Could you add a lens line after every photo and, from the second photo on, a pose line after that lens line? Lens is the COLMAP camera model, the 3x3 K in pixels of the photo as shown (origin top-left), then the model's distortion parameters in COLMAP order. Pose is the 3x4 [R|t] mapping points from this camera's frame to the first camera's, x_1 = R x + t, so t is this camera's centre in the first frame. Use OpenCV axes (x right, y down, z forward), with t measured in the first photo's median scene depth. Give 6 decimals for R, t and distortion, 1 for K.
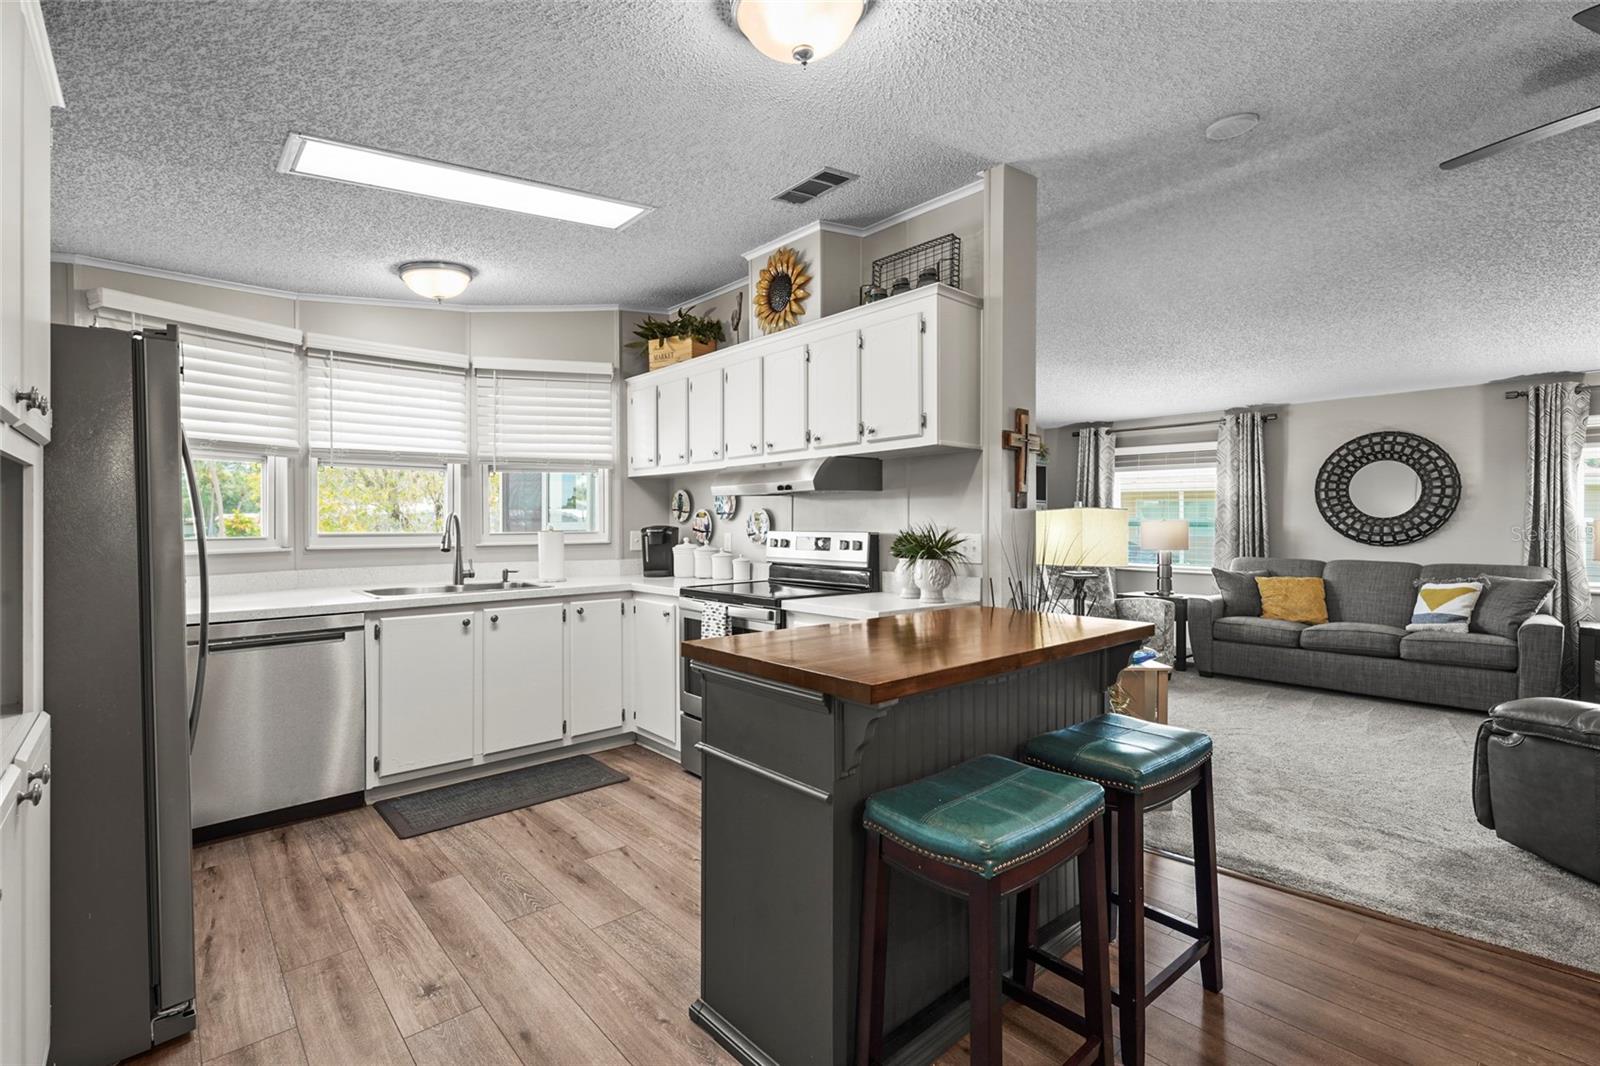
lens RADIAL K [[732.1, 0, 809.6], [0, 732.1, 518.1], [0, 0, 1]] dist [-0.002901, 0.001438]
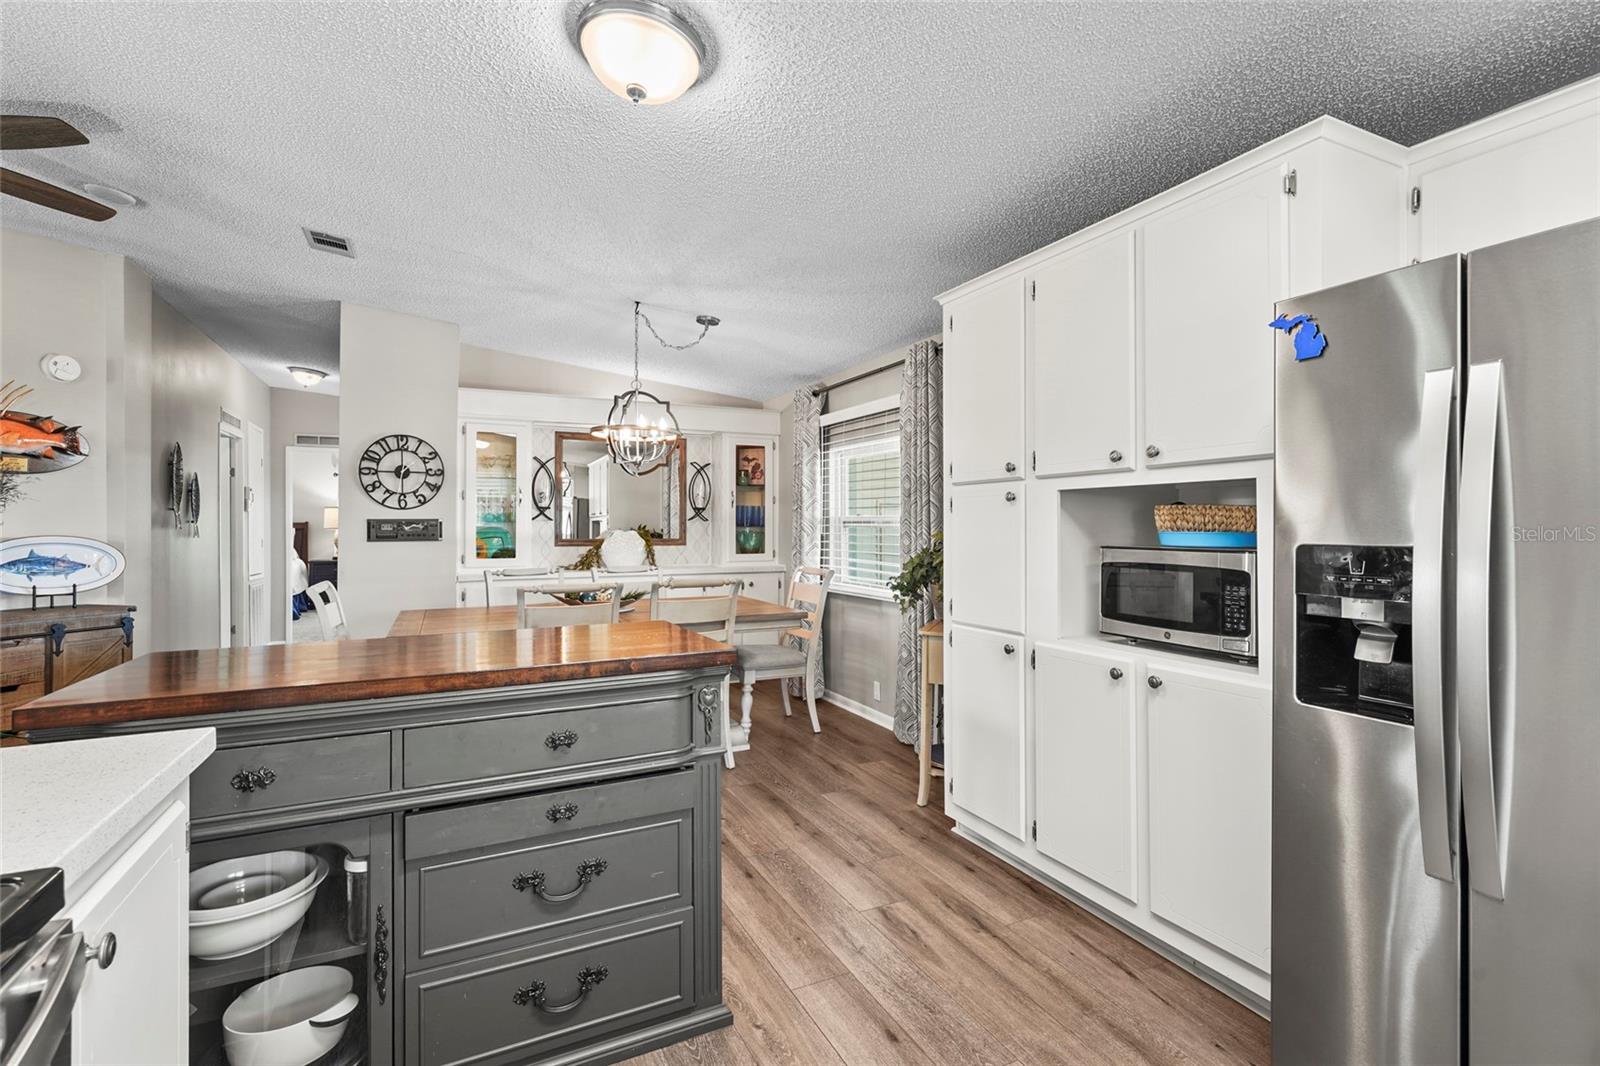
lens RADIAL K [[732.1, 0, 796.1], [0, 732.1, 521.1], [0, 0, 1]] dist [-0.002901, 0.001438]
pose [[-0.959517, 0.006228, 0.281583, -0.218102], [0.000774, 0.999810, -0.019476, 0.008333], [-0.281651, -0.018469, -0.959339, 0.799496]]
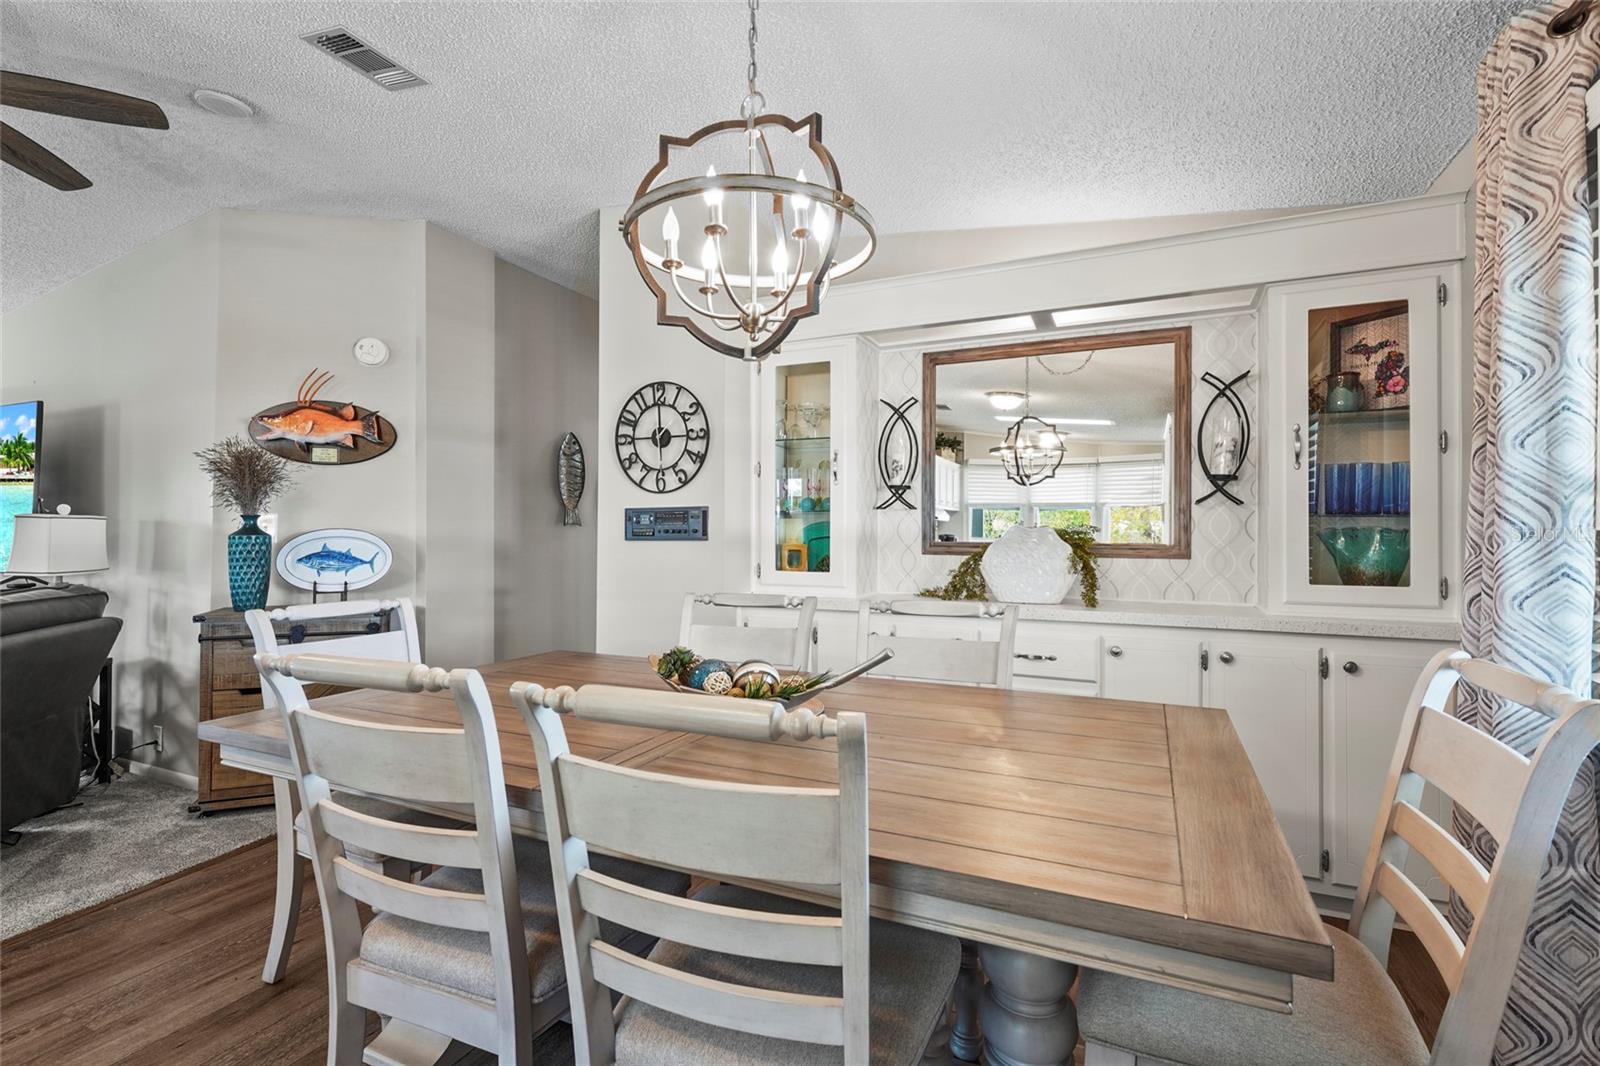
lens RADIAL K [[732.1, 0, 796.0], [0, 732.1, 527.1], [0, 0, 1]] dist [-0.002901, 0.001438]
pose [[-0.392022, 0.009883, 0.919903, -0.079082], [-0.011125, 0.999818, -0.015483, 0.013027], [-0.919888, -0.016304, -0.391841, 0.102782]]
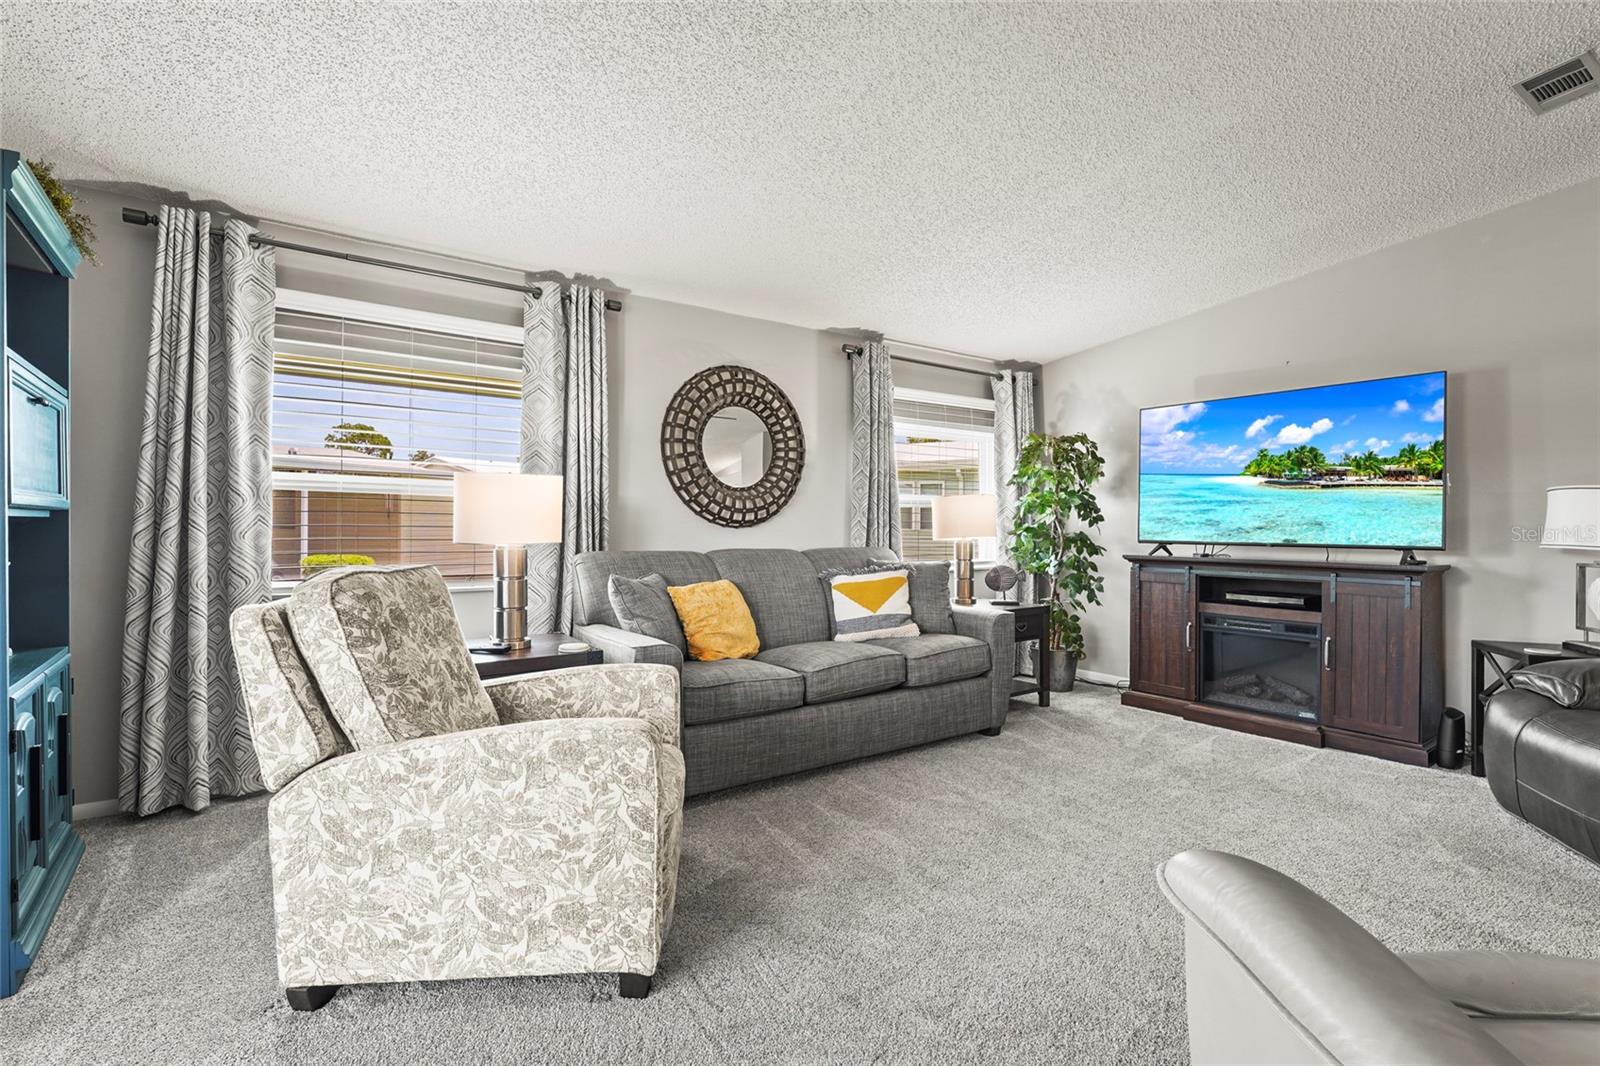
lens RADIAL K [[732.1, 0, 765.5], [0, 732.1, 524.0], [0, 0, 1]] dist [-0.002901, 0.001438]
pose [[0.145533, -0.001400, 0.989352, 0.117504], [-0.017486, 0.999839, 0.003986, 0.042530], [-0.989199, -0.017880, 0.145485, 1.166962]]
